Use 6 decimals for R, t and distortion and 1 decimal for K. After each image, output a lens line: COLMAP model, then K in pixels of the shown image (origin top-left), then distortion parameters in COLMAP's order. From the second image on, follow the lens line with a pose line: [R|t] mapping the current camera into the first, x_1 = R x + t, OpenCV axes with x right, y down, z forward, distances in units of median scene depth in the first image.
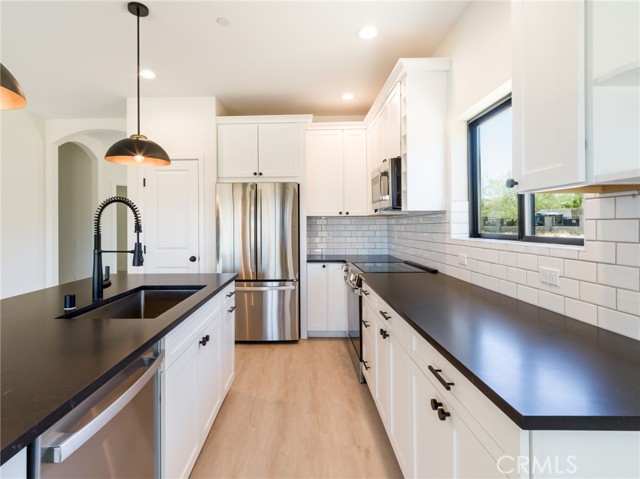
lens RADIAL K [[332.1, 0, 319.3], [0, 332.1, 223.5], [0, 0, 1]] dist [0.046877, 0.000276]
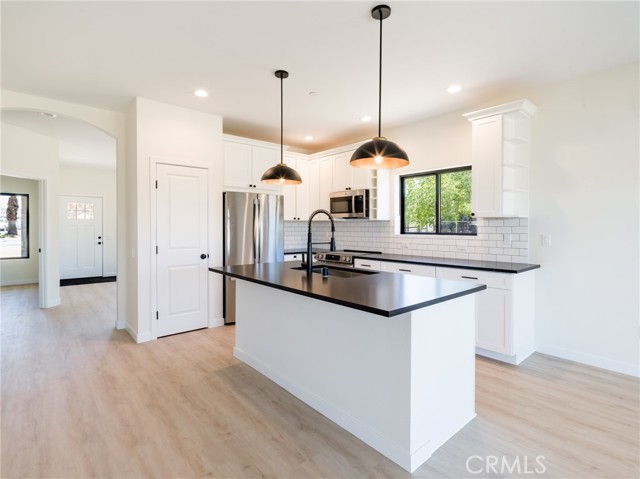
lens RADIAL K [[320.8, 0, 319.8], [0, 320.8, 227.2], [0, 0, 1]] dist [0.001757, 0.000063]
pose [[0.743251, 0.005660, 0.668989, -1.175480], [-0.009083, 0.999957, 0.001632, 0.002641], [-0.668951, -0.007289, 0.743271, -0.096250]]
